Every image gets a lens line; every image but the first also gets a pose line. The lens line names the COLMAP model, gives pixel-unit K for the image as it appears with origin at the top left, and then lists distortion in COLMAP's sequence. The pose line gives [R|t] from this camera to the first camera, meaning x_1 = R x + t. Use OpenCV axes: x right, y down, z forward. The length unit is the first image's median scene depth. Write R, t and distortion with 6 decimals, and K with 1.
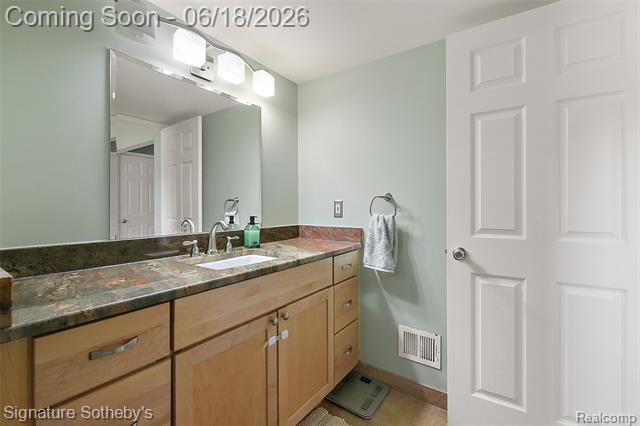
lens RADIAL K [[281.6, 0, 315.9], [0, 281.6, 209.4], [0, 0, 1]] dist [-0.006238, 0.002735]
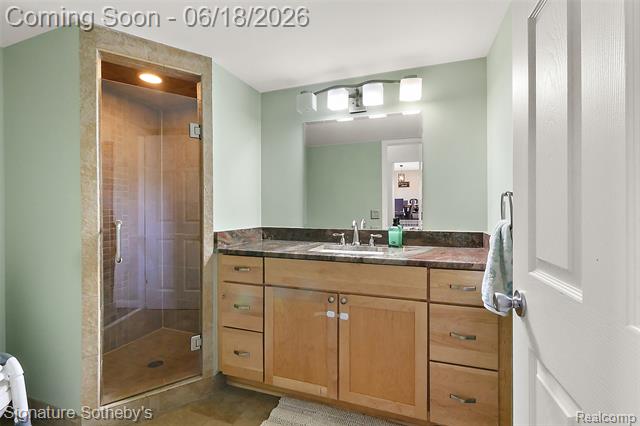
lens RADIAL K [[281.6, 0, 320.2], [0, 281.6, 210.6], [0, 0, 1]] dist [-0.006238, 0.002735]
pose [[0.258835, 0.003682, -0.965915, 0.996267], [-0.005542, 0.999982, 0.002327, -0.009163], [0.965906, 0.004751, 0.258850, 0.572638]]
